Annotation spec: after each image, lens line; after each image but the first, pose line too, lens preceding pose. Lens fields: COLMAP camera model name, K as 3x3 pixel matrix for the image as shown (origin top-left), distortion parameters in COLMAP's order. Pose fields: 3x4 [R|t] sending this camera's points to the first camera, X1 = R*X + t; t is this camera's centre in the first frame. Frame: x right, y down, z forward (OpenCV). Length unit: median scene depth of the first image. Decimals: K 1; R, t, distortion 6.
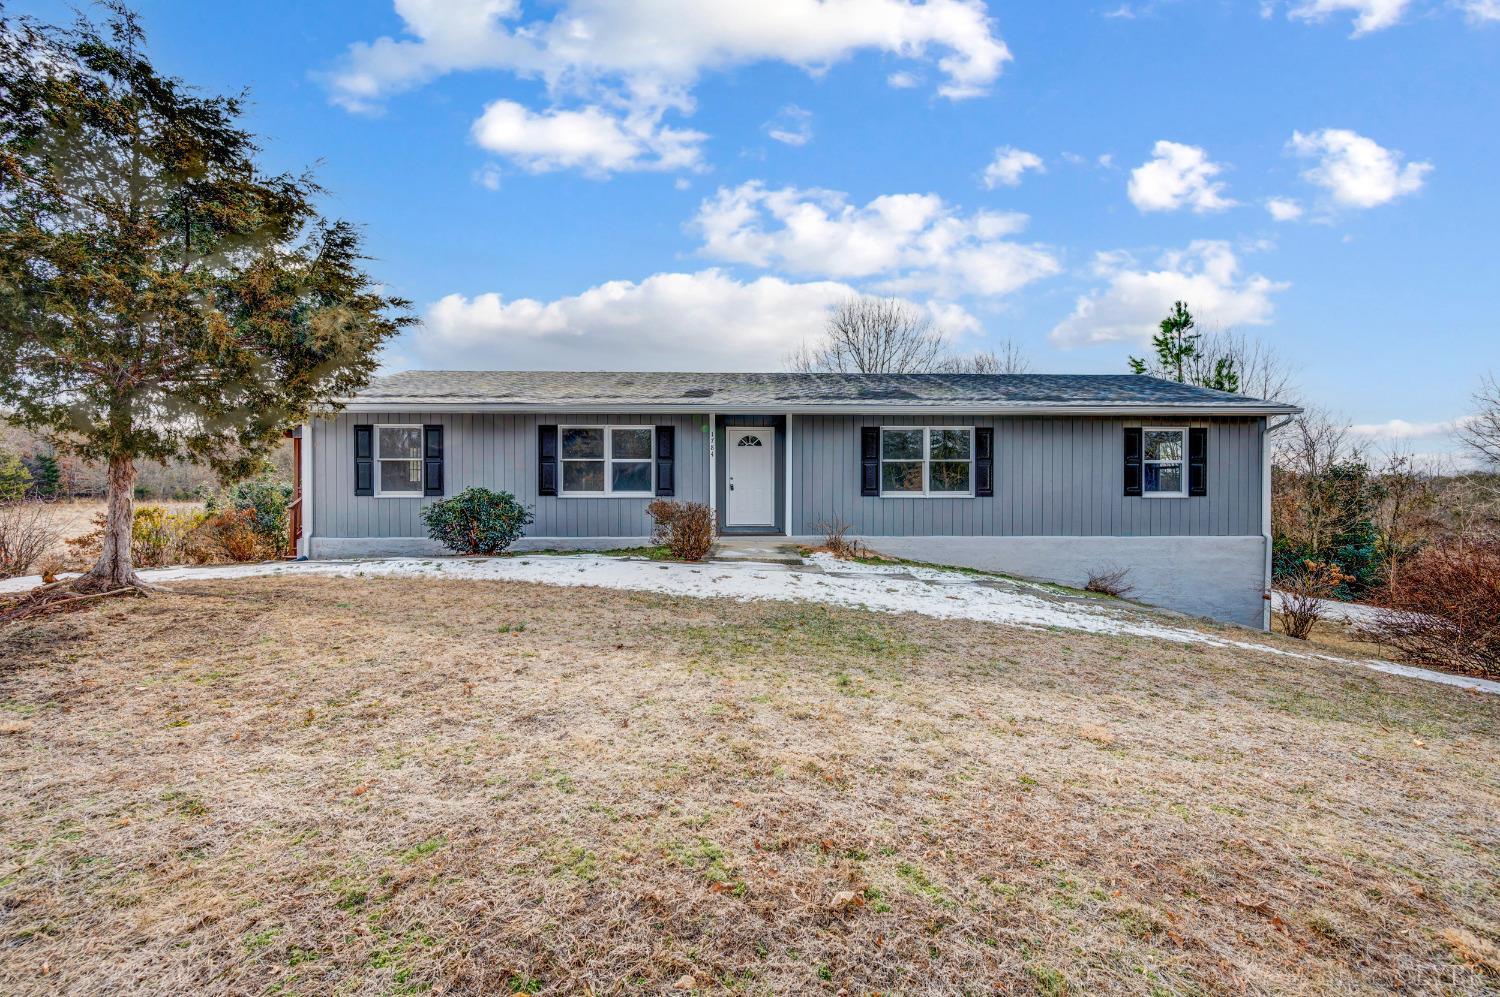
lens RADIAL K [[603.0, 0, 752.7], [0, 603.0, 474.0], [0, 0, 1]] dist [-0.000610, -0.000101]
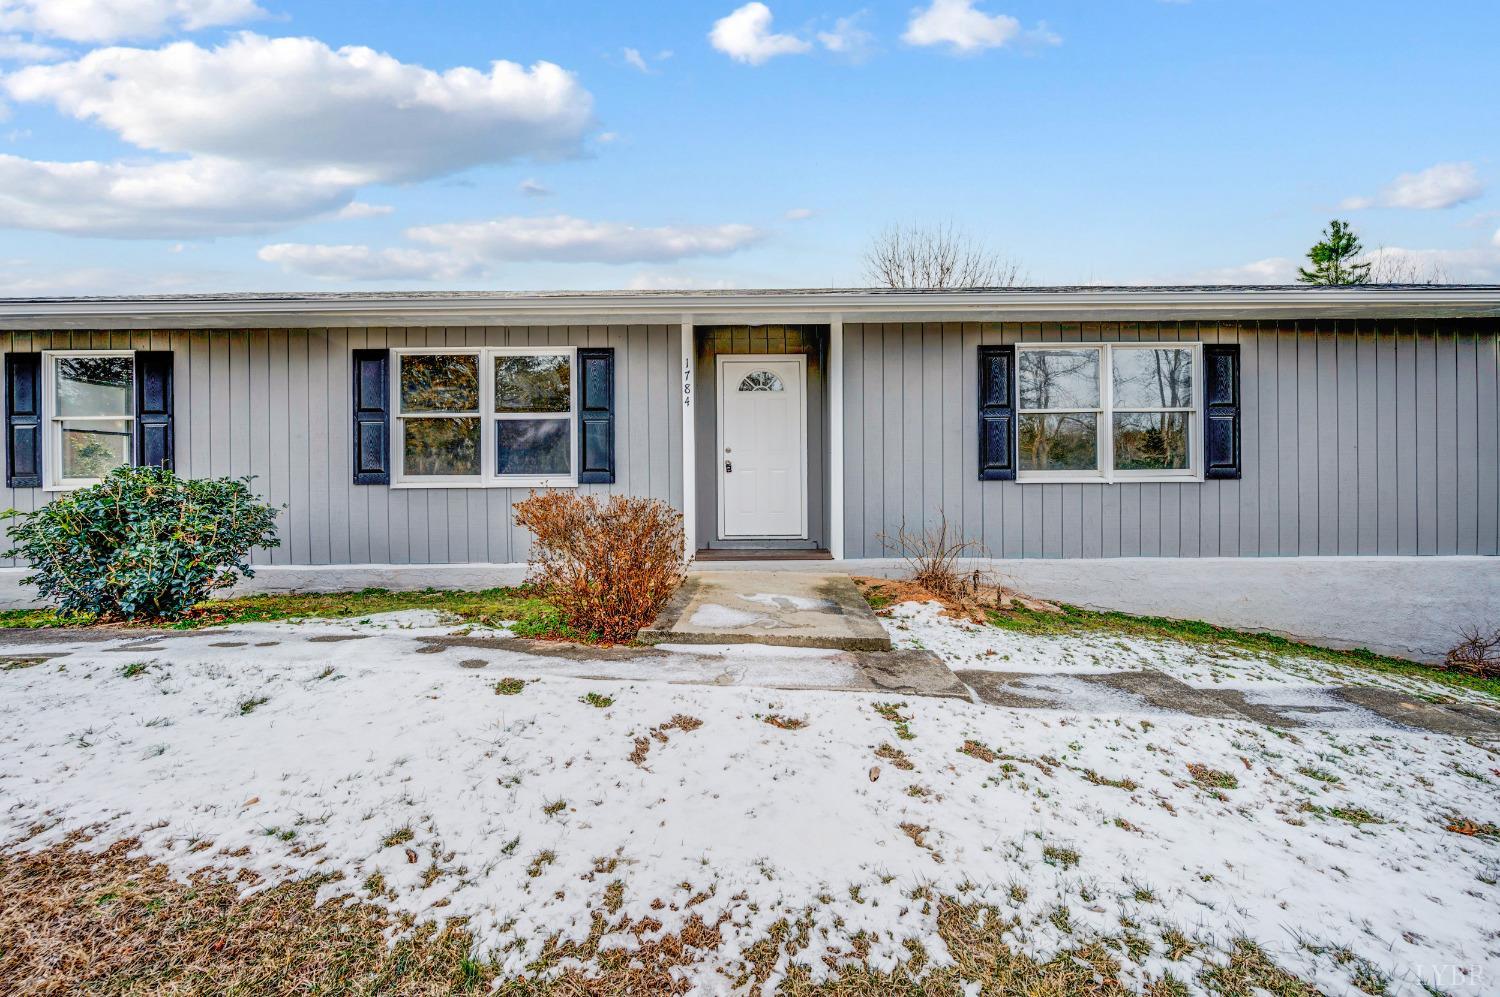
lens RADIAL K [[603.0, 0, 752.7], [0, 603.0, 474.0], [0, 0, 1]] dist [-0.000610, -0.000101]
pose [[0.999524, -0.008412, -0.029670, 0.003363], [0.008927, 0.999811, 0.017270, 0.020605], [0.029519, -0.017527, 0.999411, 0.487327]]
